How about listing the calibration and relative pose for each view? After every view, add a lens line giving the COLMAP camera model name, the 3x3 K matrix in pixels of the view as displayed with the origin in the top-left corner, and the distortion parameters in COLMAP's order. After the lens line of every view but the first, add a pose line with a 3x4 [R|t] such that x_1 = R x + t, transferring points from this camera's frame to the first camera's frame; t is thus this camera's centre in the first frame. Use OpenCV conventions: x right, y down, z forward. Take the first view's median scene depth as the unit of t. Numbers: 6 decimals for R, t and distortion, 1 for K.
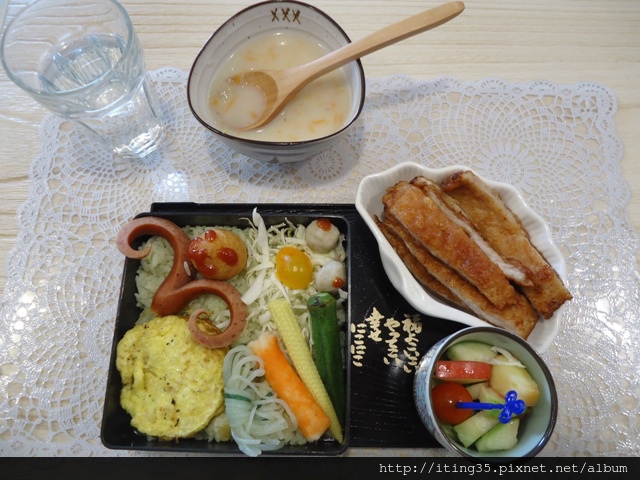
lens RADIAL K [[444.0, 0, 317.9], [0, 444.0, 239.2], [0, 0, 1]] dist [0.002262, 0.002708]
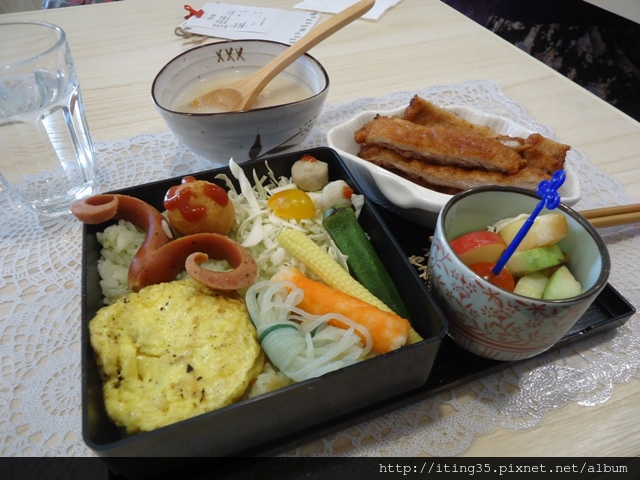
lens RADIAL K [[444.0, 0, 322.7], [0, 444.0, 240.7], [0, 0, 1]] dist [0.002262, 0.002708]
pose [[0.934168, -0.247800, 0.256761, -0.254048], [0.335987, 0.853167, -0.399023, 0.521870], [-0.120182, 0.459023, 0.880258, 0.284675]]
